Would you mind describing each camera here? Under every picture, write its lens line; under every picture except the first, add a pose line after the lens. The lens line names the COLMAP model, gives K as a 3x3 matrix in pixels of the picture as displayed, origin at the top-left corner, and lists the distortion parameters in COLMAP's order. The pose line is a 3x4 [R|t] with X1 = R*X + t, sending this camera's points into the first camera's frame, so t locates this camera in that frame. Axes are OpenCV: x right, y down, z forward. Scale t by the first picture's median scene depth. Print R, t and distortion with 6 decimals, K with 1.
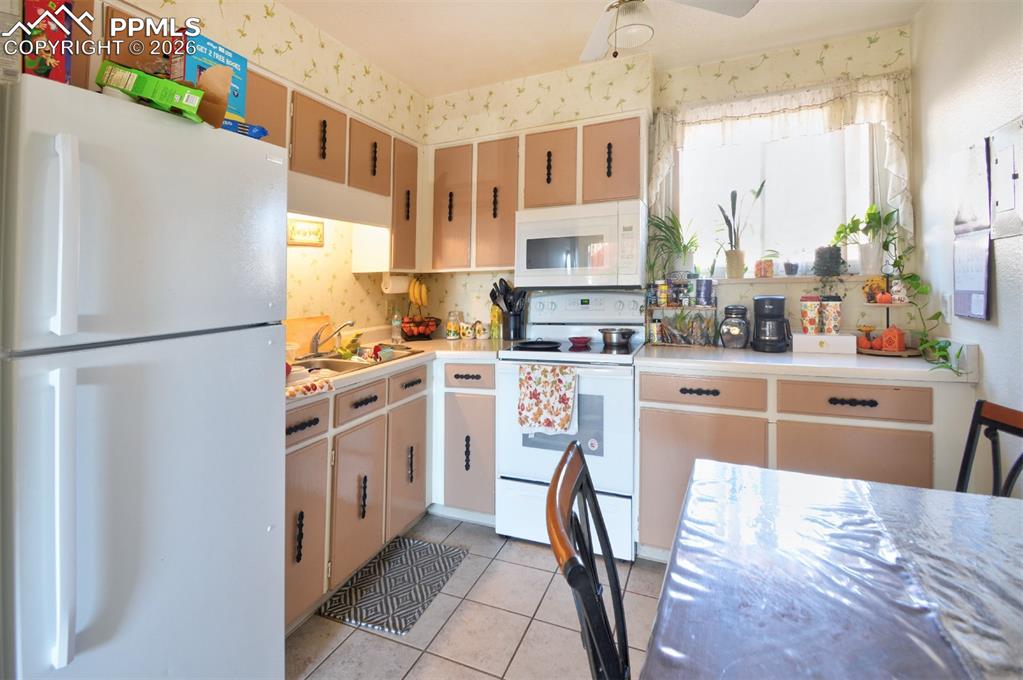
lens RADIAL K [[513.5, 0, 511.5], [0, 513.5, 340.0], [0, 0, 1]] dist [-0.001162, -0.000454]
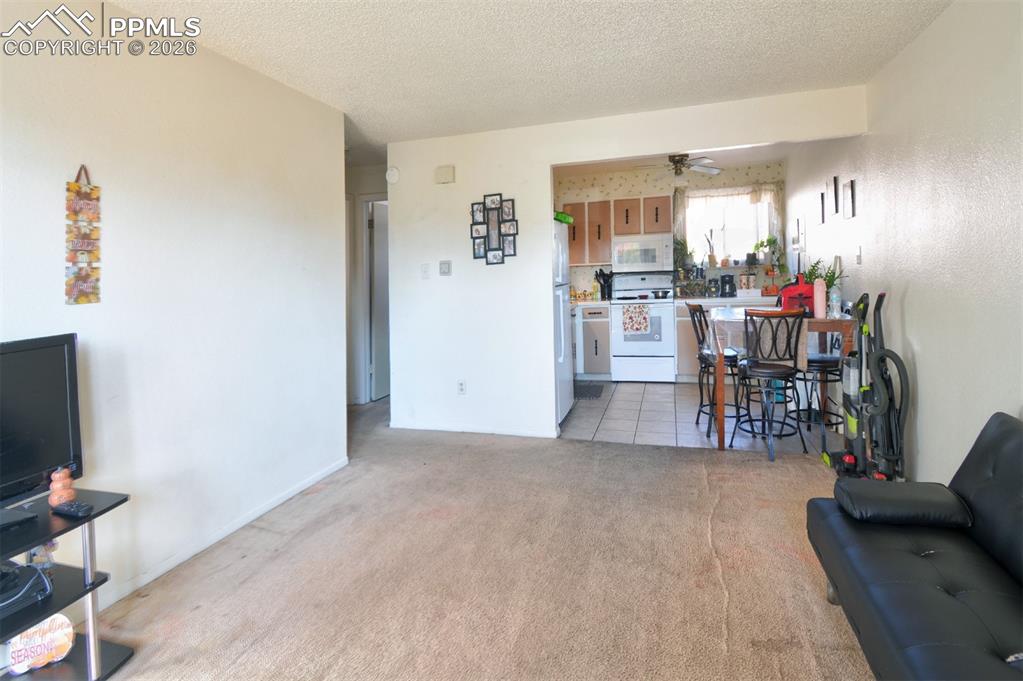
lens RADIAL K [[501.0, 0, 511.5], [0, 501.0, 340.5], [0, 0, 1]] dist [-0.000164, 0.000092]
pose [[0.997946, -0.022086, 0.060126, -0.609664], [0.021001, 0.999606, 0.018625, 0.149201], [-0.060514, -0.017324, 0.998017, -1.198727]]
